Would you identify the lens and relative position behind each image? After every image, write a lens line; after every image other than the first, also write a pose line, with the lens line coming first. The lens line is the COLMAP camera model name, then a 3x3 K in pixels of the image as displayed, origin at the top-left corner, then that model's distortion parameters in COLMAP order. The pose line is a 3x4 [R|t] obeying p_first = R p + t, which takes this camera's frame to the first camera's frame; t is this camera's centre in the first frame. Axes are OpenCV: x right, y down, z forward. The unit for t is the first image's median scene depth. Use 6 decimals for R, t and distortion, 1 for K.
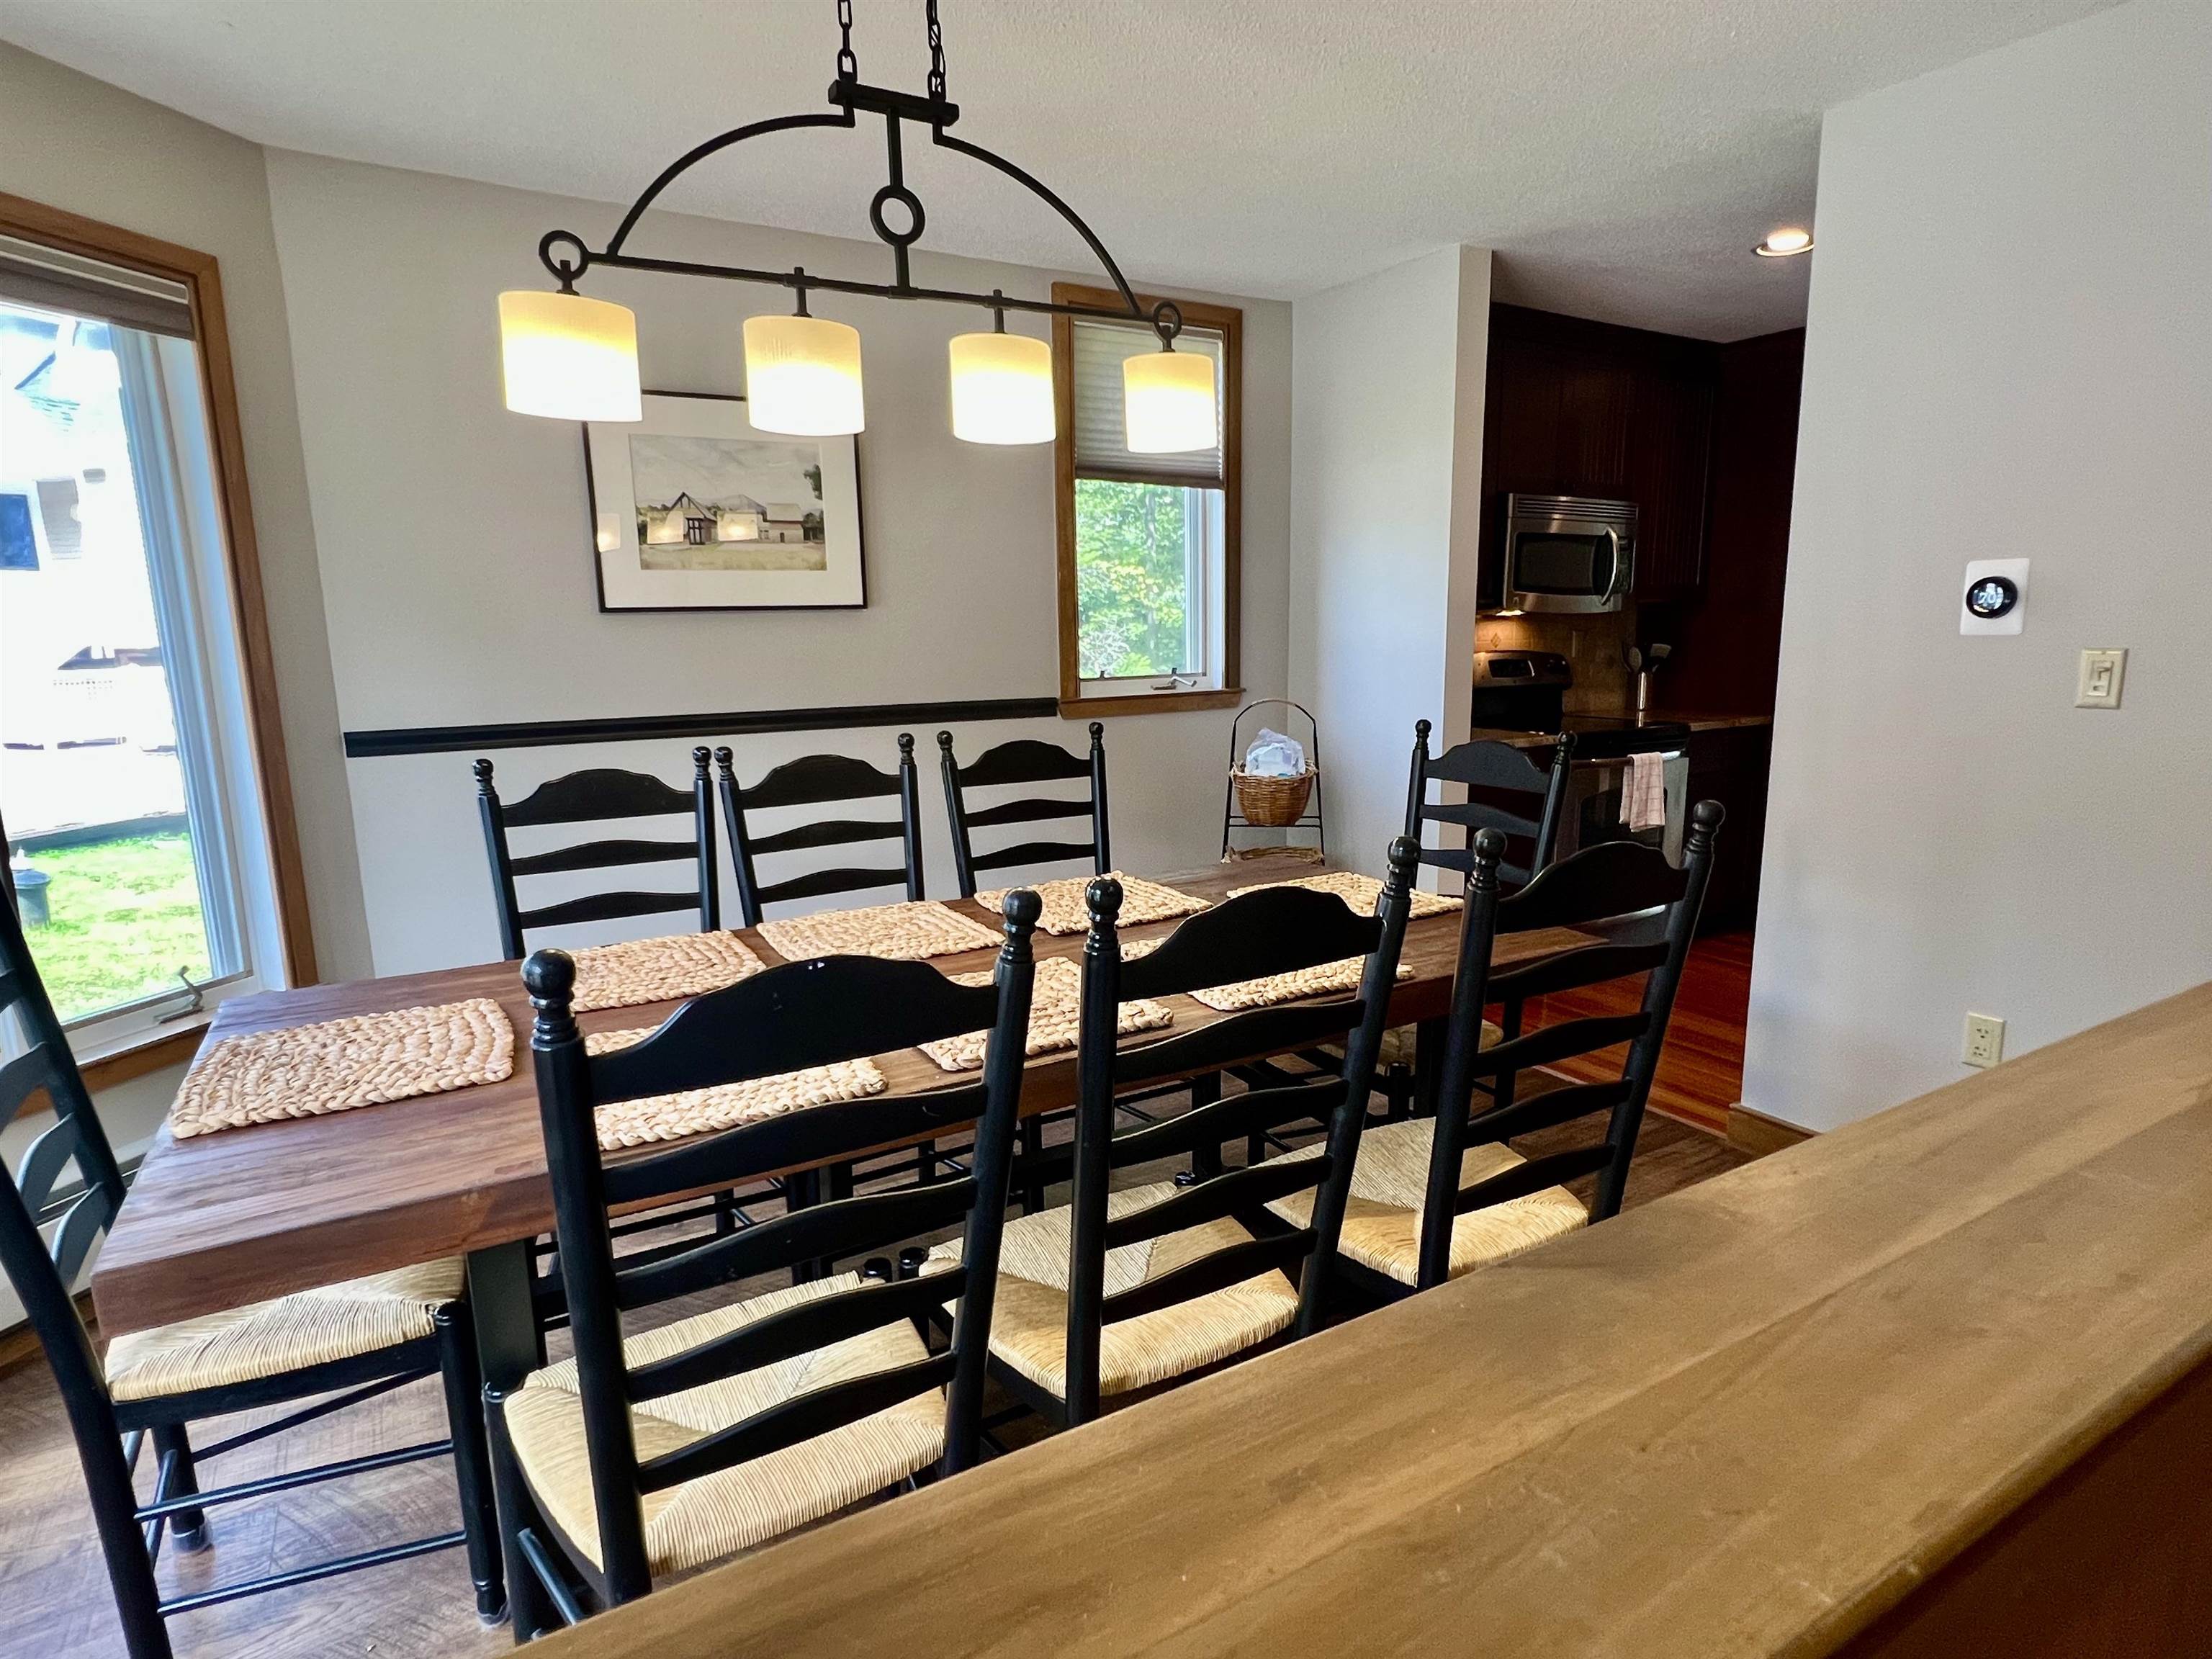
lens RADIAL K [[1184.4, 0, 1117.7], [0, 1184.4, 852.3], [0, 0, 1]] dist [-0.002356, 0.002518]
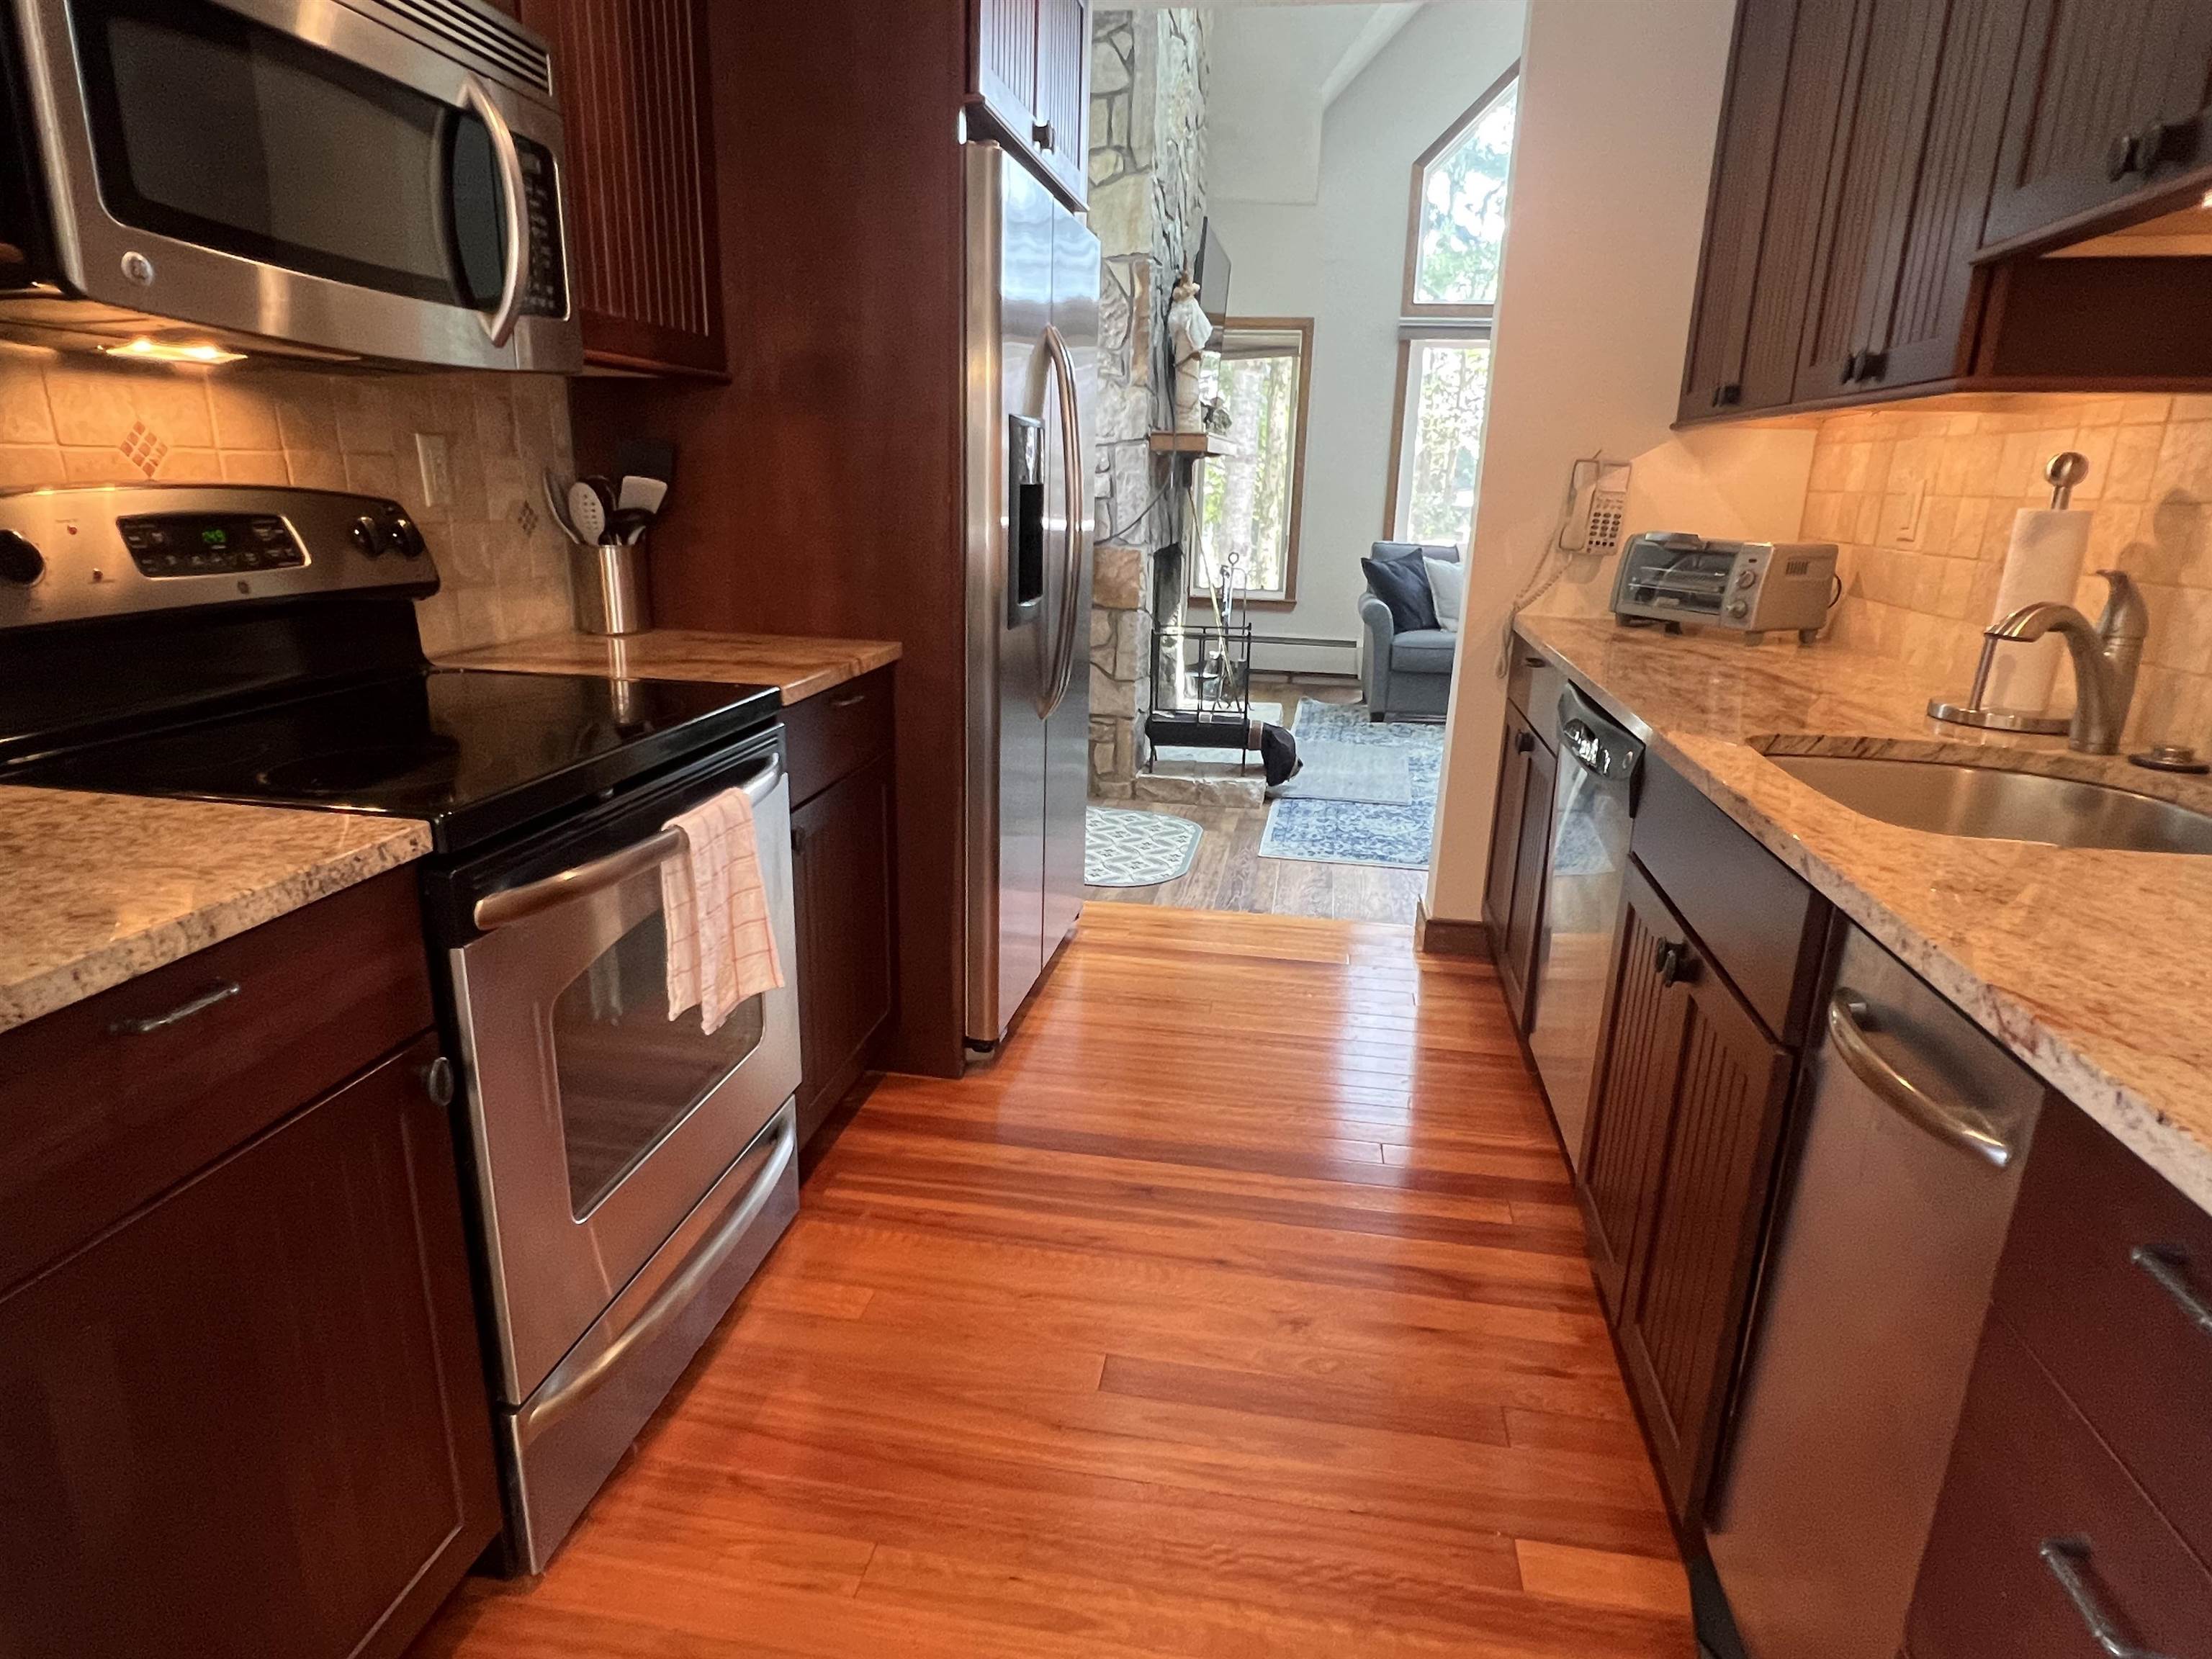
lens RADIAL K [[1232.4, 0, 1101.9], [0, 1232.4, 840.6], [0, 0, 1]] dist [-0.005045, -0.001102]
pose [[0.658026, -0.185083, 0.729894, 0.354508], [0.109577, 0.982540, 0.150360, -0.153987], [-0.744979, -0.018961, 0.666818, 0.926314]]
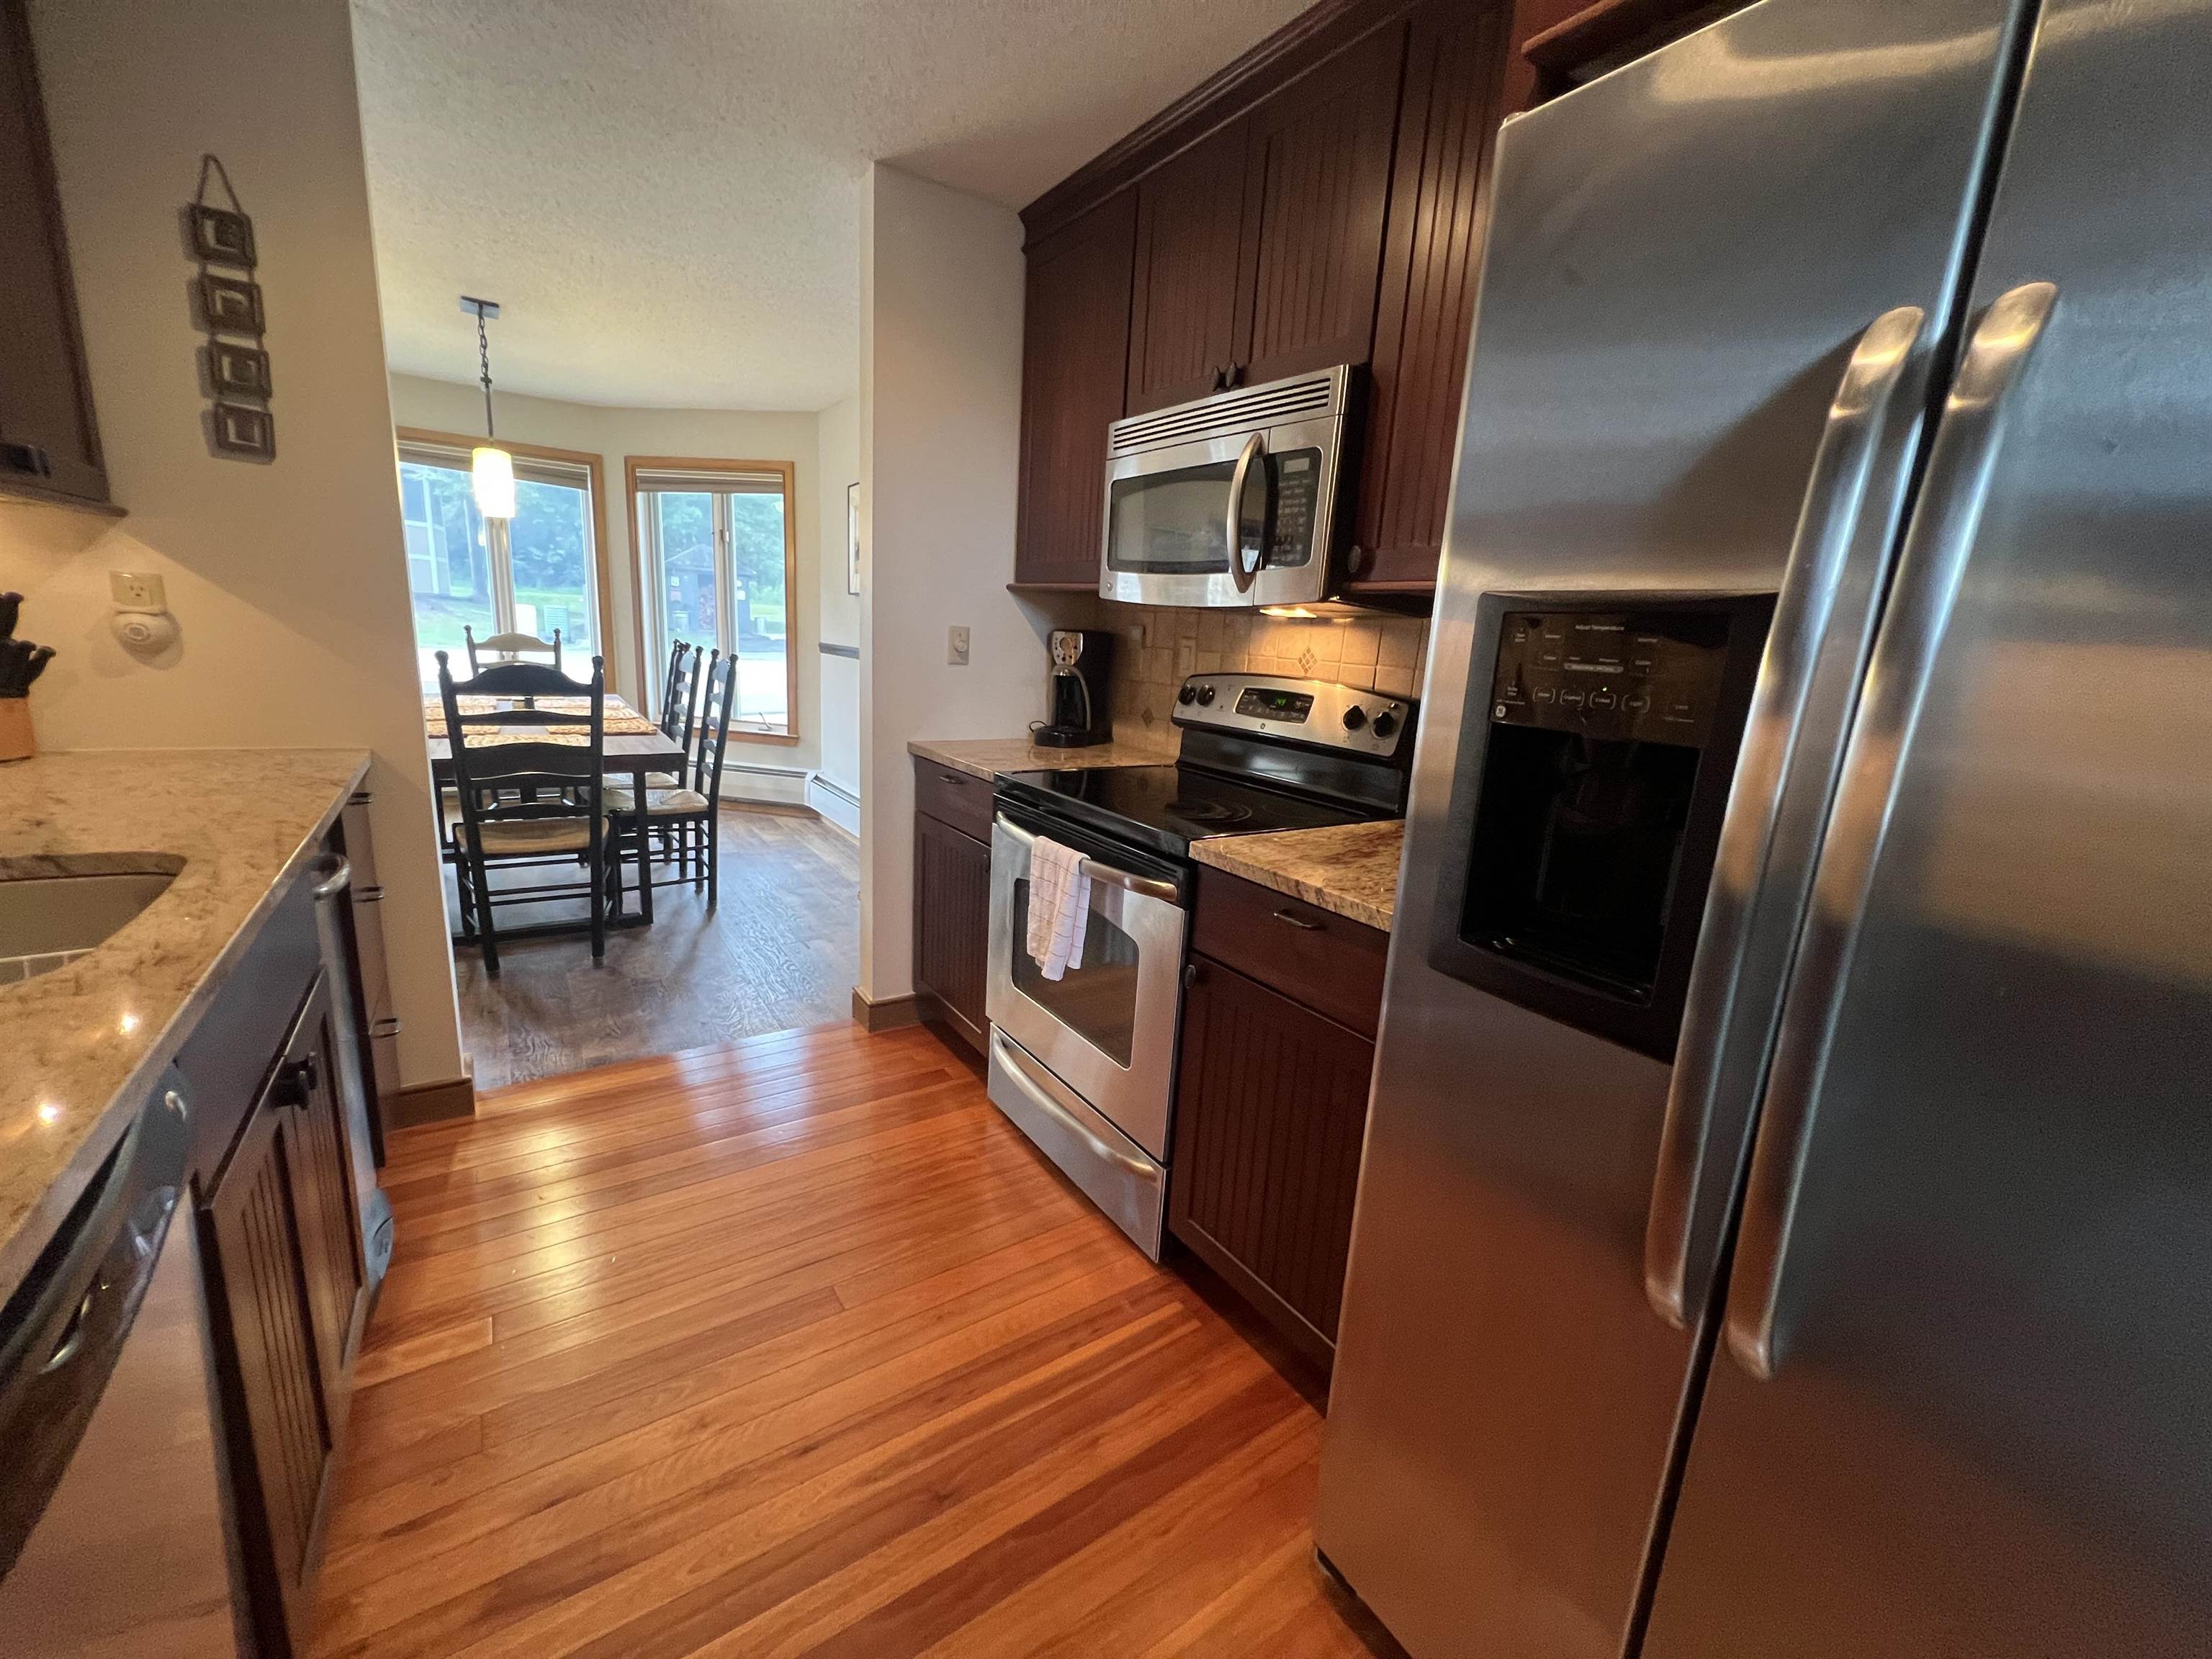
lens RADIAL K [[887.2, 0, 1112.7], [0, 887.2, 833.1], [0, 0, 1]] dist [-0.003531, 0.001397]
pose [[0.055290, 0.239240, -0.969385, 1.167035], [-0.253046, 0.942531, 0.218180, -0.256682], [0.965873, 0.233236, 0.112651, 1.323312]]
